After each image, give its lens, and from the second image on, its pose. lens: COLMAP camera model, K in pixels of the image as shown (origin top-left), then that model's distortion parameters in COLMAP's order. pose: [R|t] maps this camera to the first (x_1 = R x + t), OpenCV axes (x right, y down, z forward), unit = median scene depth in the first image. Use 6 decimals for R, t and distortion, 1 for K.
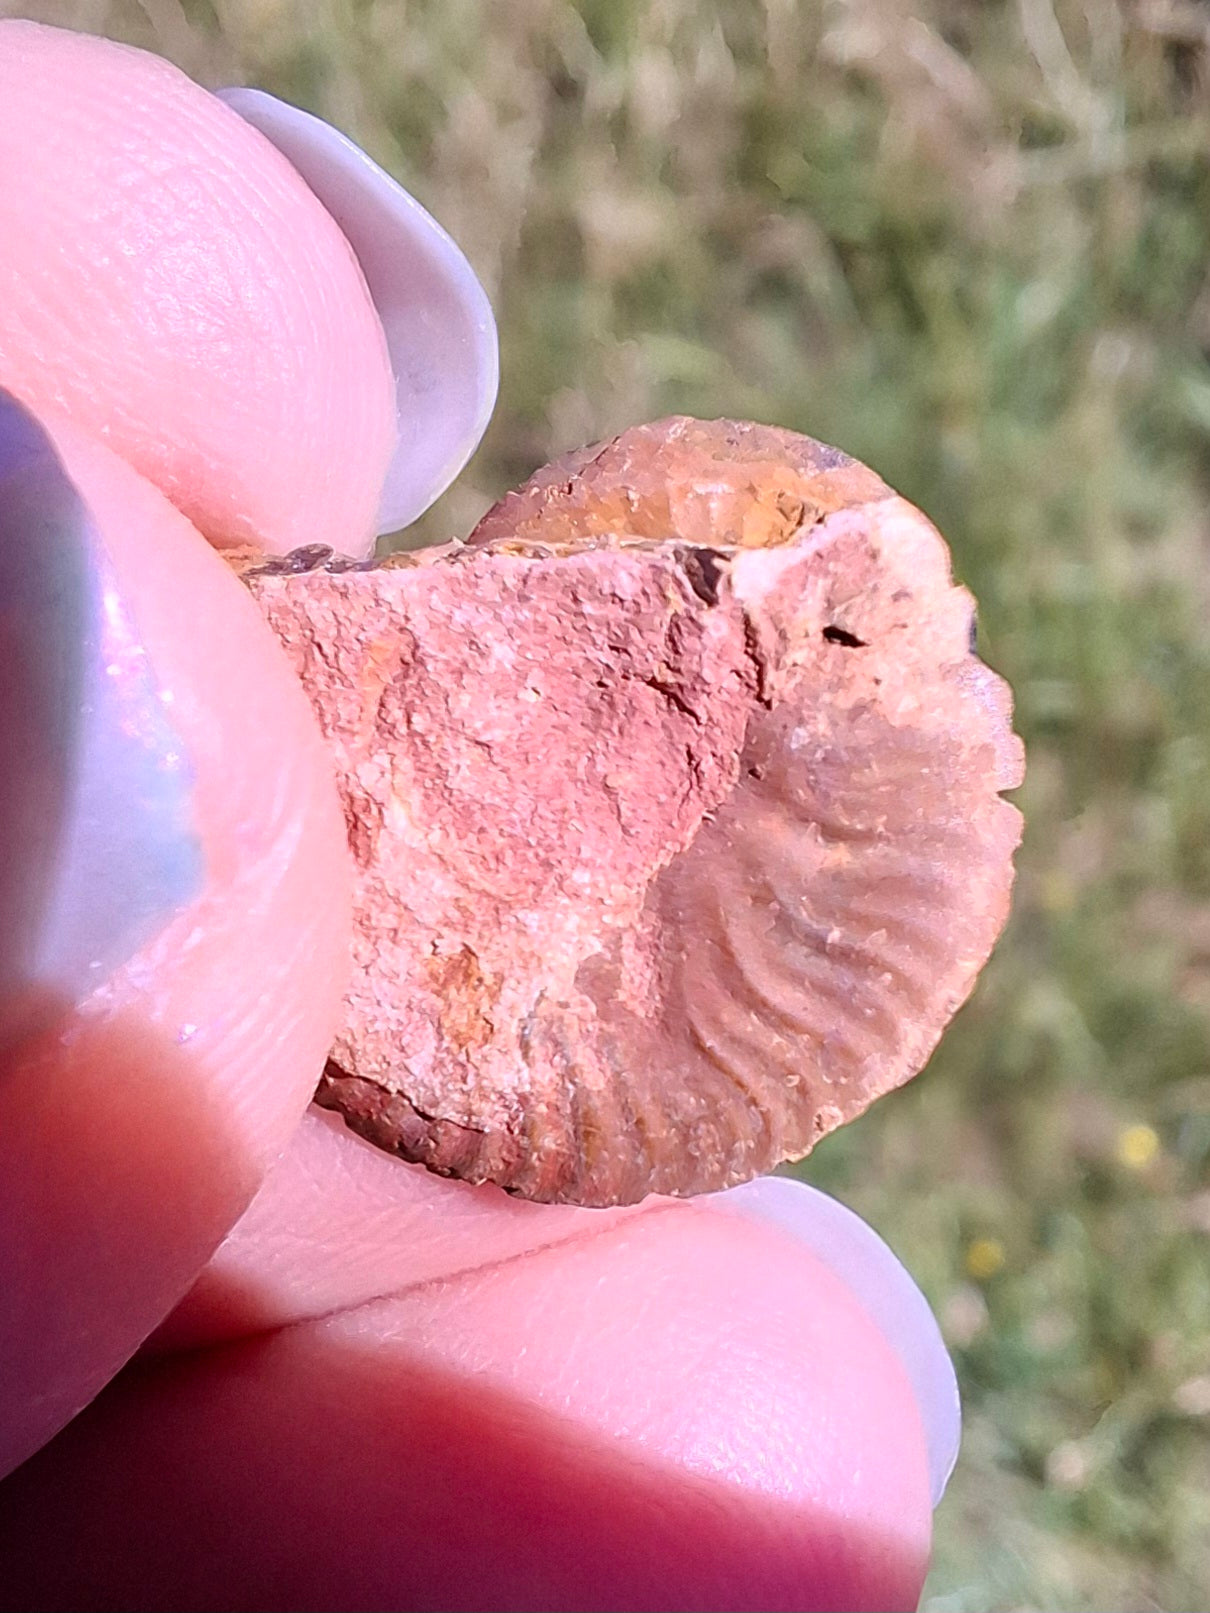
lens RADIAL K [[2096.2, 0, 605.0], [0, 2096.2, 806.5], [0, 0, 1]] dist [0.005495, 0.001004]
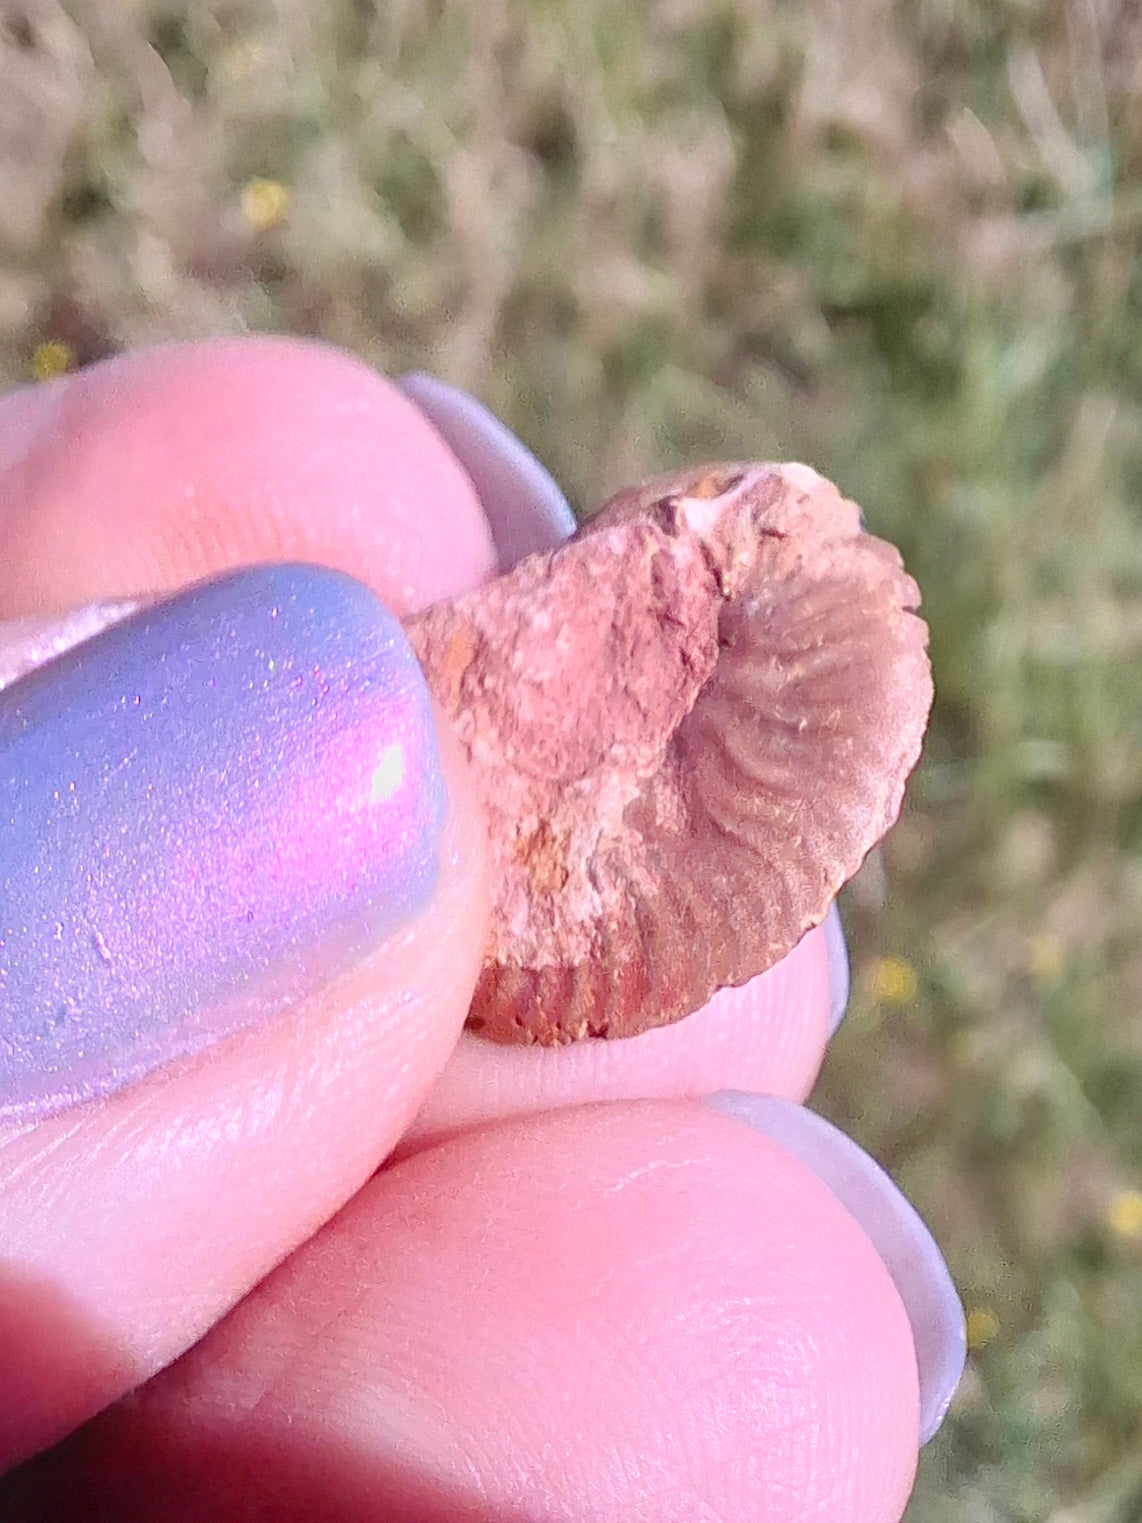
lens RADIAL K [[1979.3, 0, 571.0], [0, 1979.3, 761.5], [0, 0, 1]] dist [0.005495, 0.001004]
pose [[0.983329, -0.170433, -0.063380, 0.038446], [0.115549, 0.854809, -0.505915, 0.677561], [0.140403, 0.490157, 0.860252, -0.089596]]
